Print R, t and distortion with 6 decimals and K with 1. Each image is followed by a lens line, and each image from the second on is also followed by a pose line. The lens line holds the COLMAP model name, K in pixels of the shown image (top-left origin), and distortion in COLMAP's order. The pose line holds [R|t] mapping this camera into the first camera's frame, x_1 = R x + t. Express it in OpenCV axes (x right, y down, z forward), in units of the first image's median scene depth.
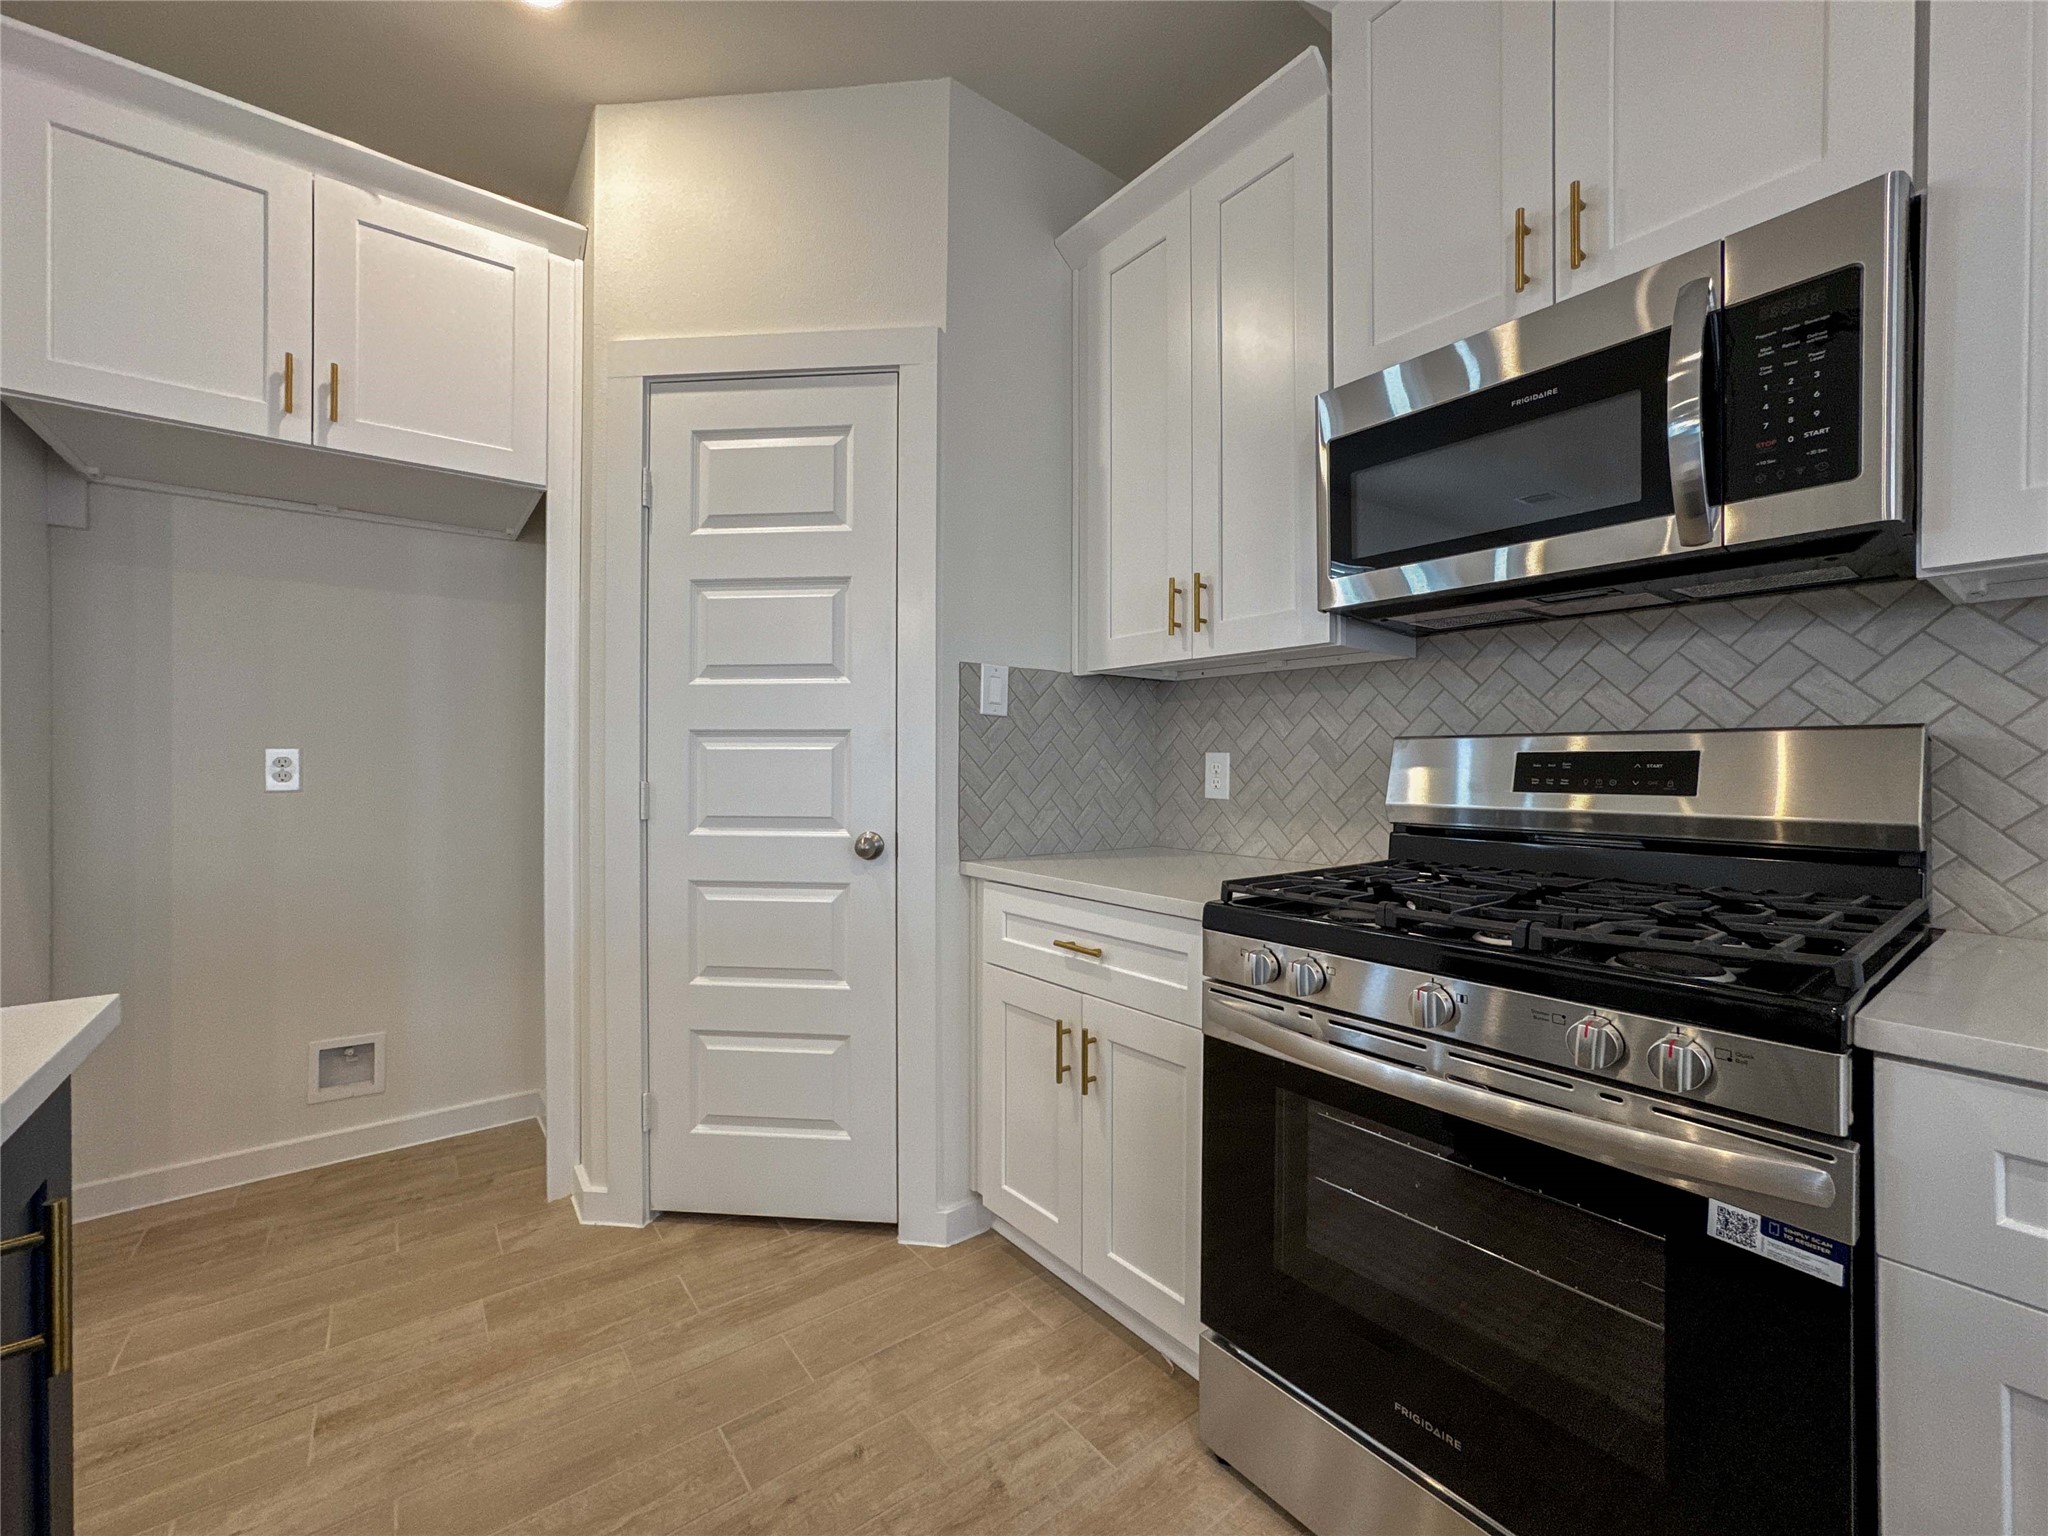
lens RADIAL K [[836.2, 0, 1005.9], [0, 836.2, 767.1], [0, 0, 1]] dist [-0.049594, 0.023680]
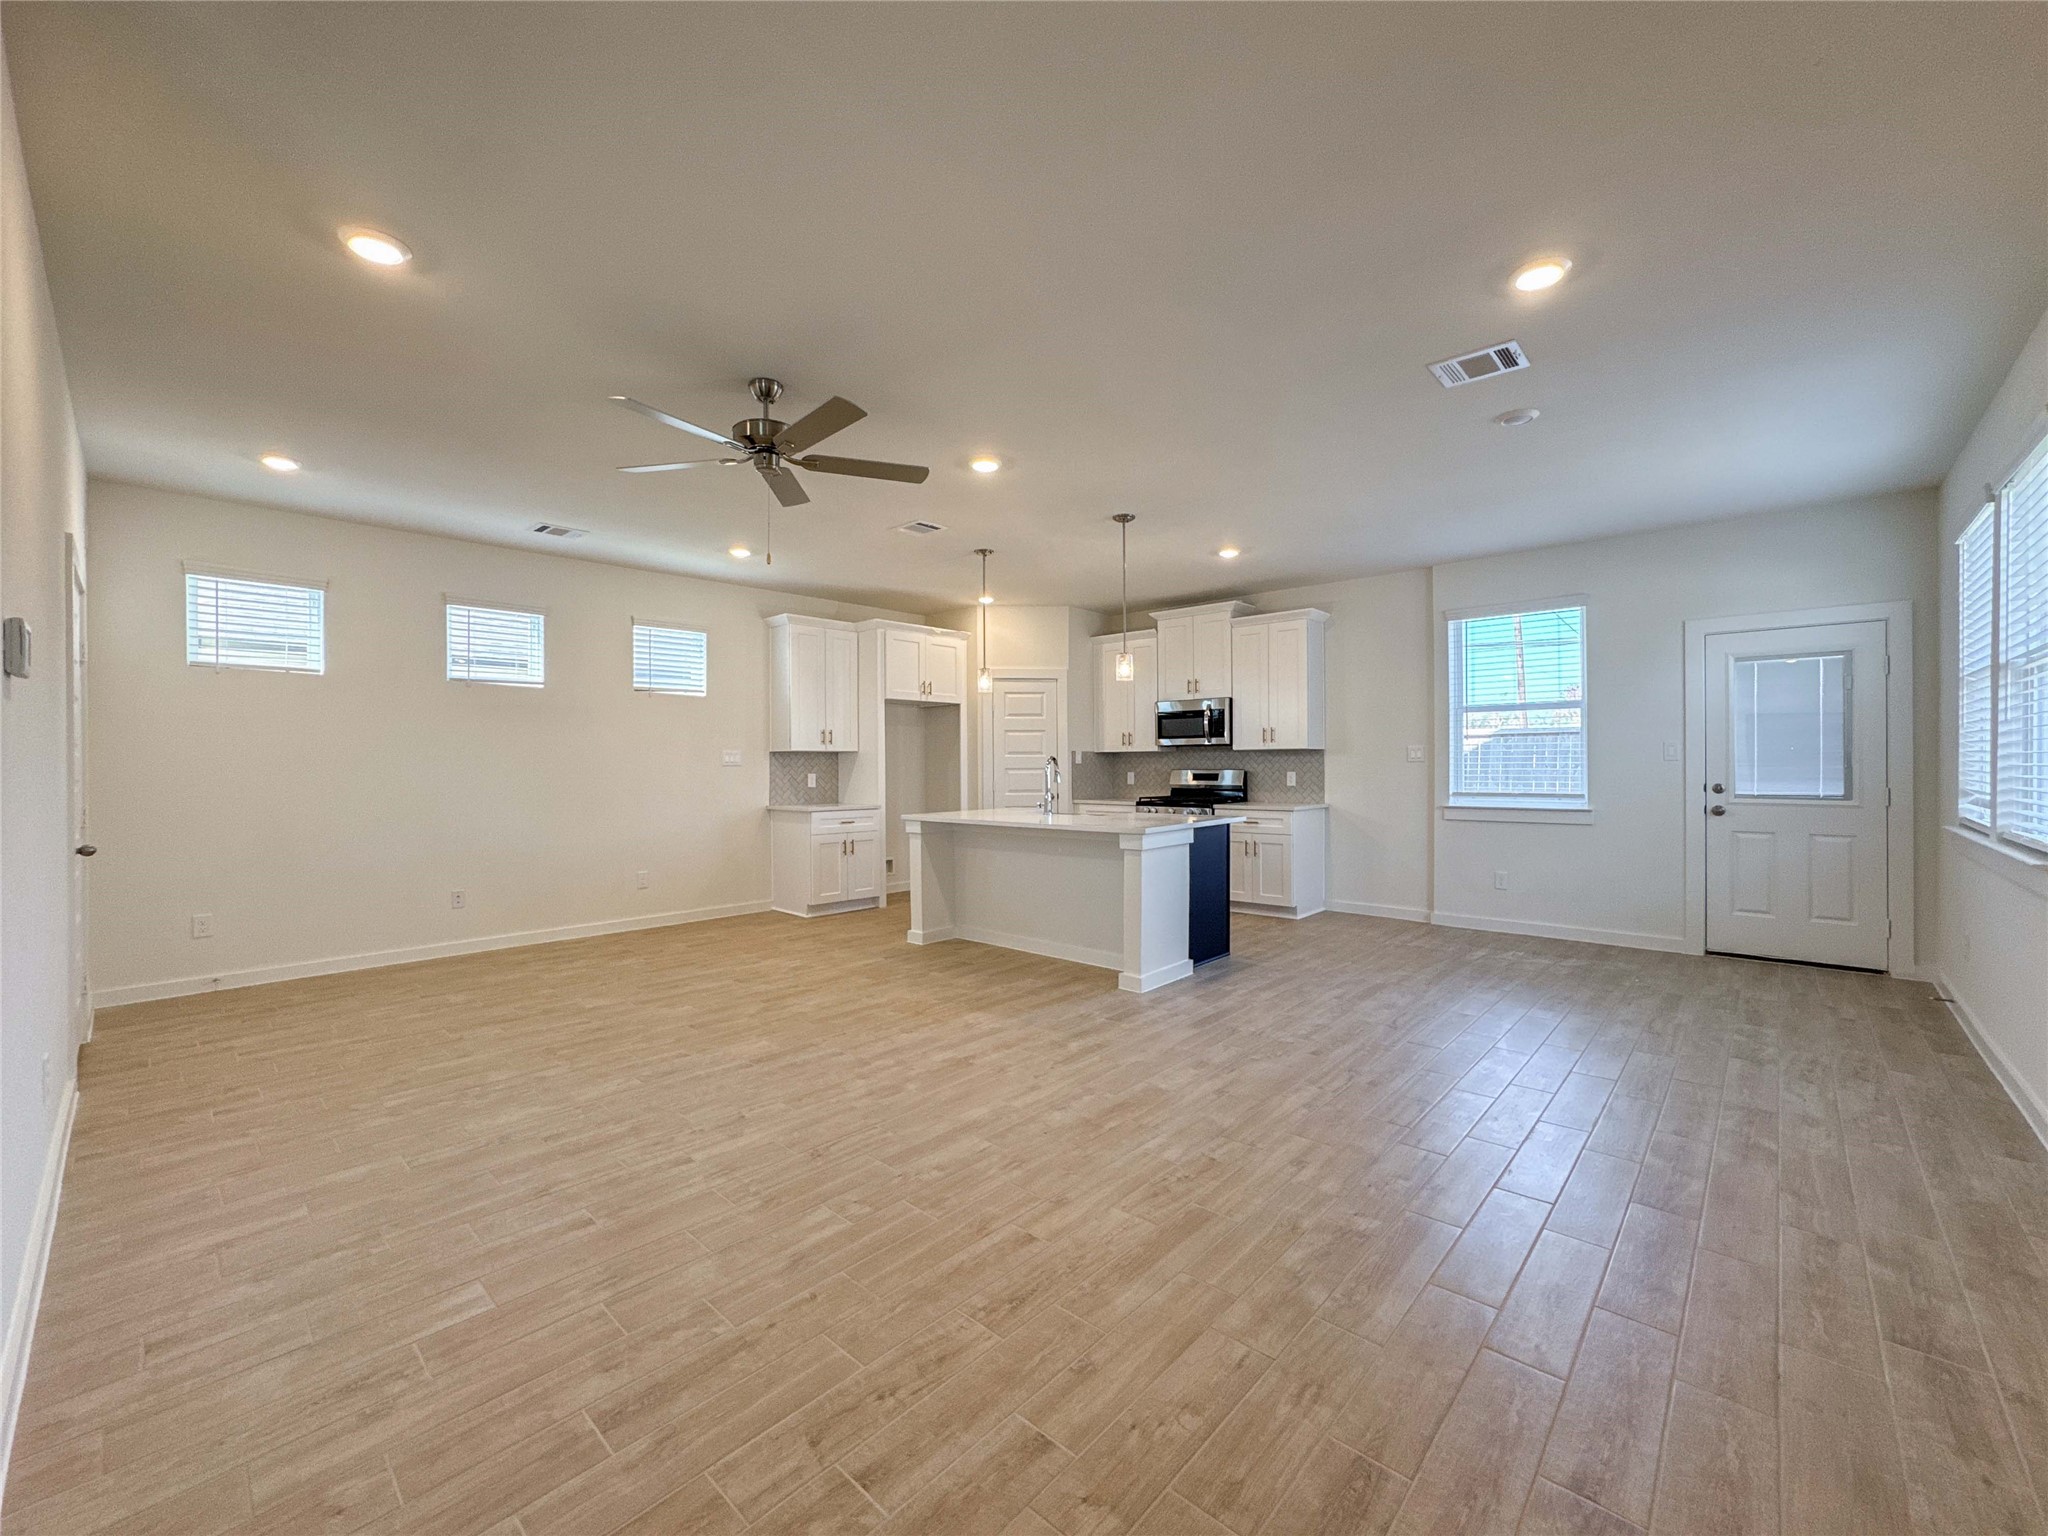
lens RADIAL K [[836.2, 0, 1005.9], [0, 836.2, 767.1], [0, 0, 1]] dist [-0.049594, 0.023680]
pose [[0.984720, -0.008418, 0.173944, -1.155321], [0.008731, 0.999961, -0.001036, -0.048773], [-0.173929, 0.002539, 0.984755, -3.165660]]
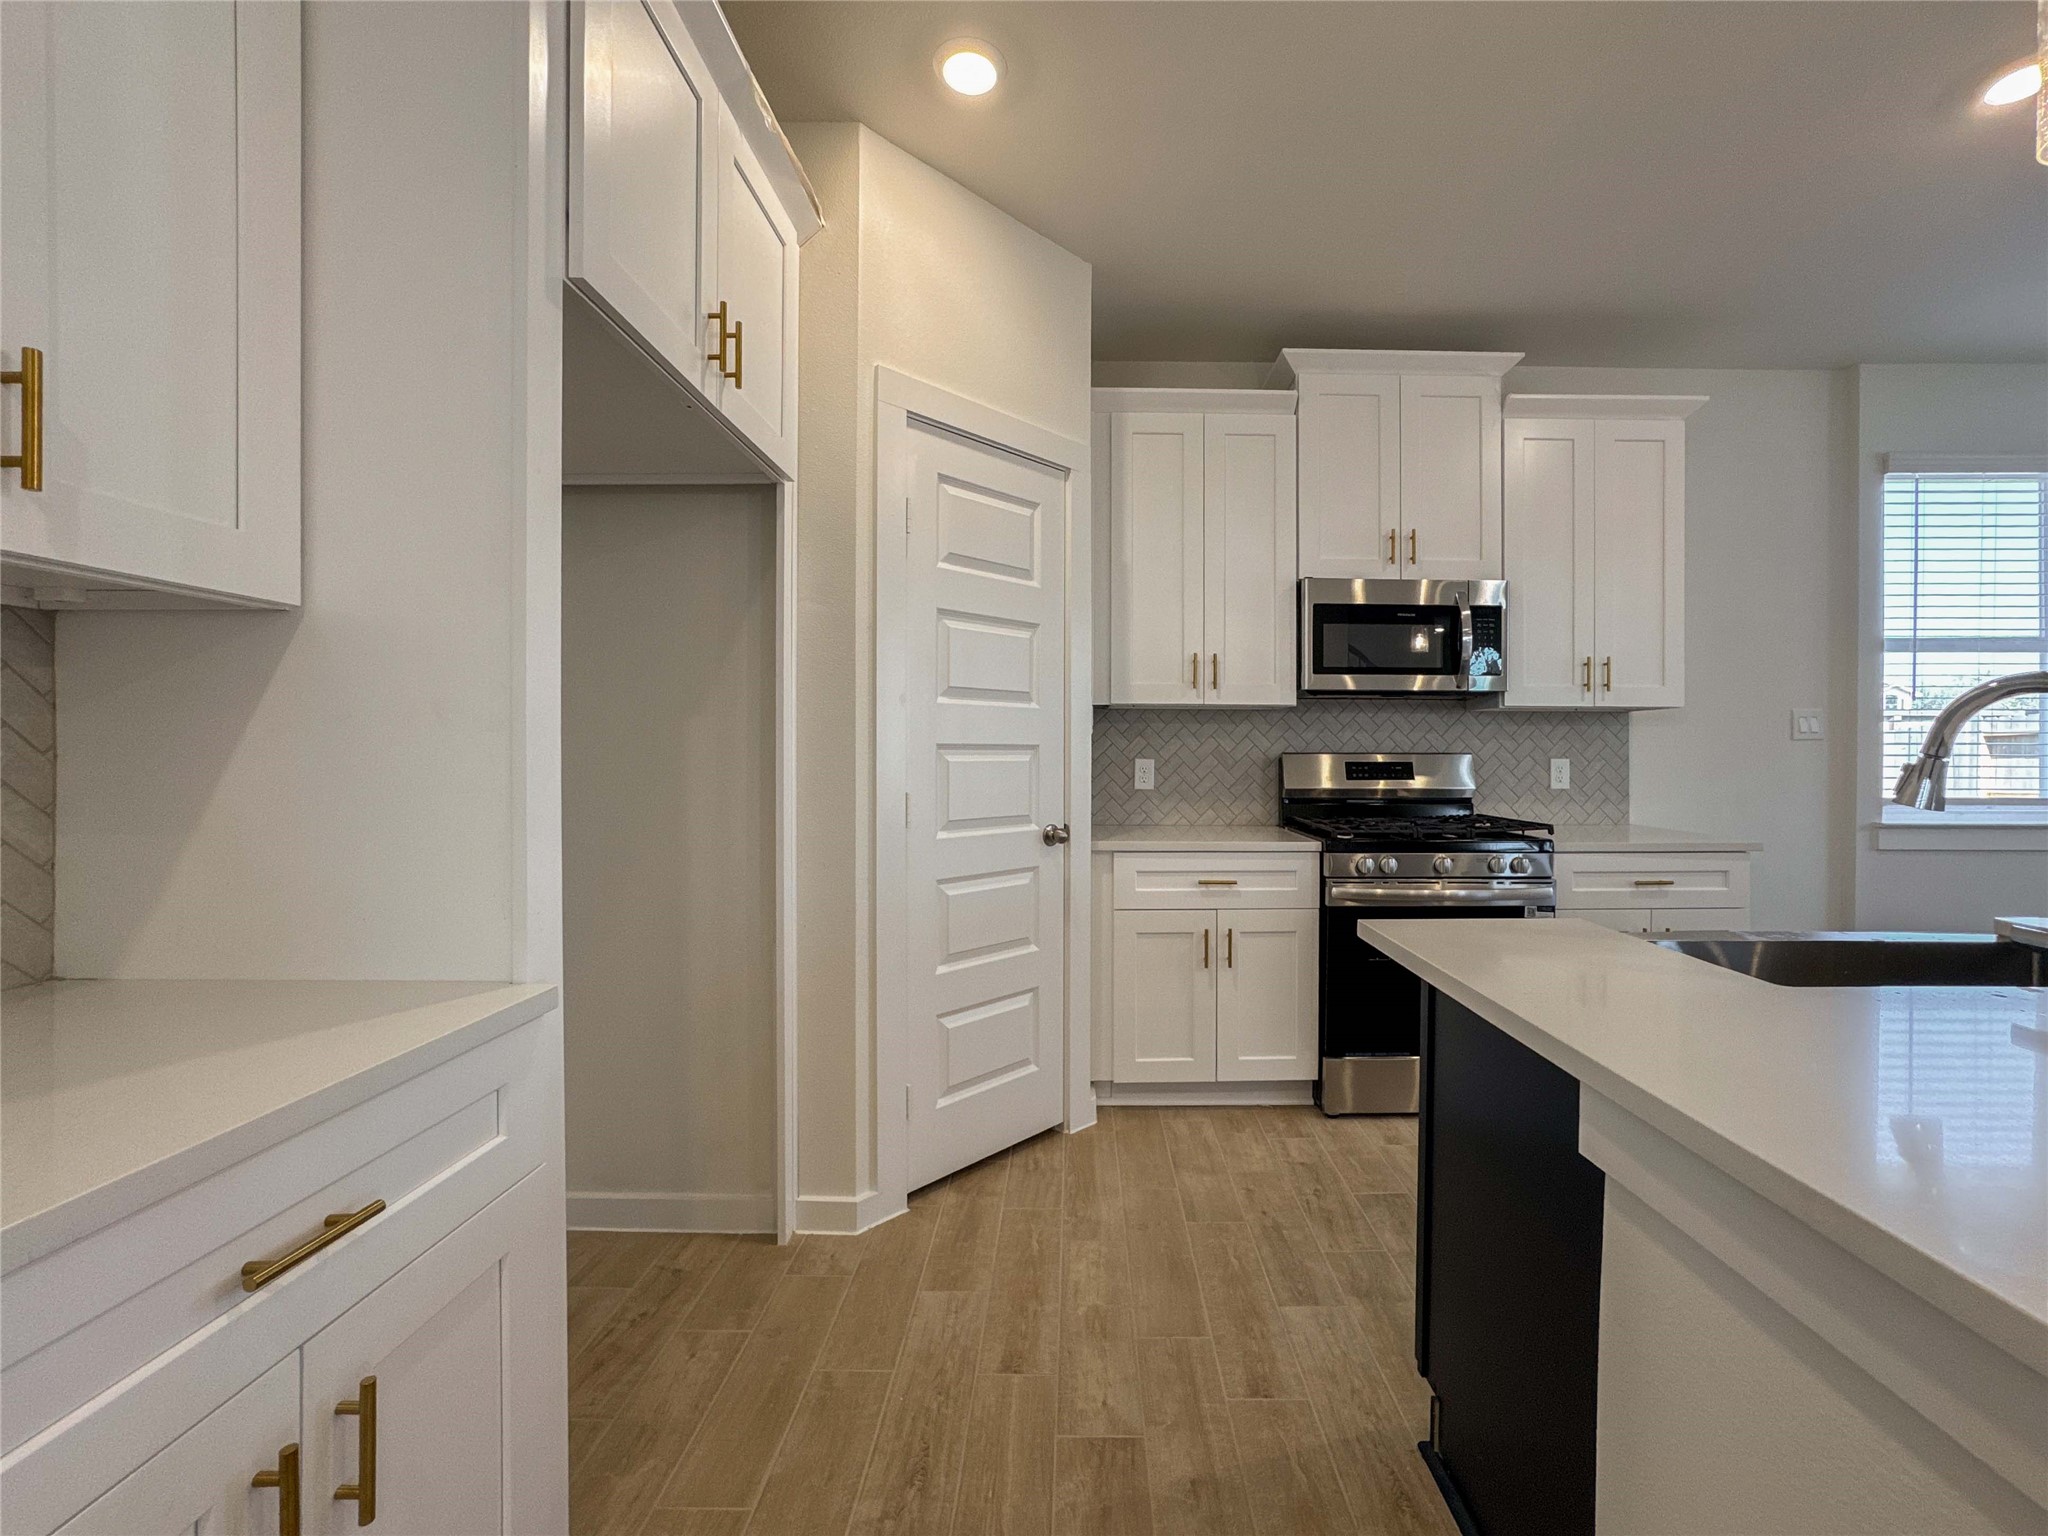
lens RADIAL K [[890.1, 0, 1079.2], [0, 890.1, 755.2], [0, 0, 1]] dist [-0.054417, 0.030569]
pose [[0.596868, -0.004750, 0.802325, -1.315282], [0.001778, 0.999988, 0.004598, -0.037364], [-0.802337, -0.001318, 0.596870, 0.153125]]
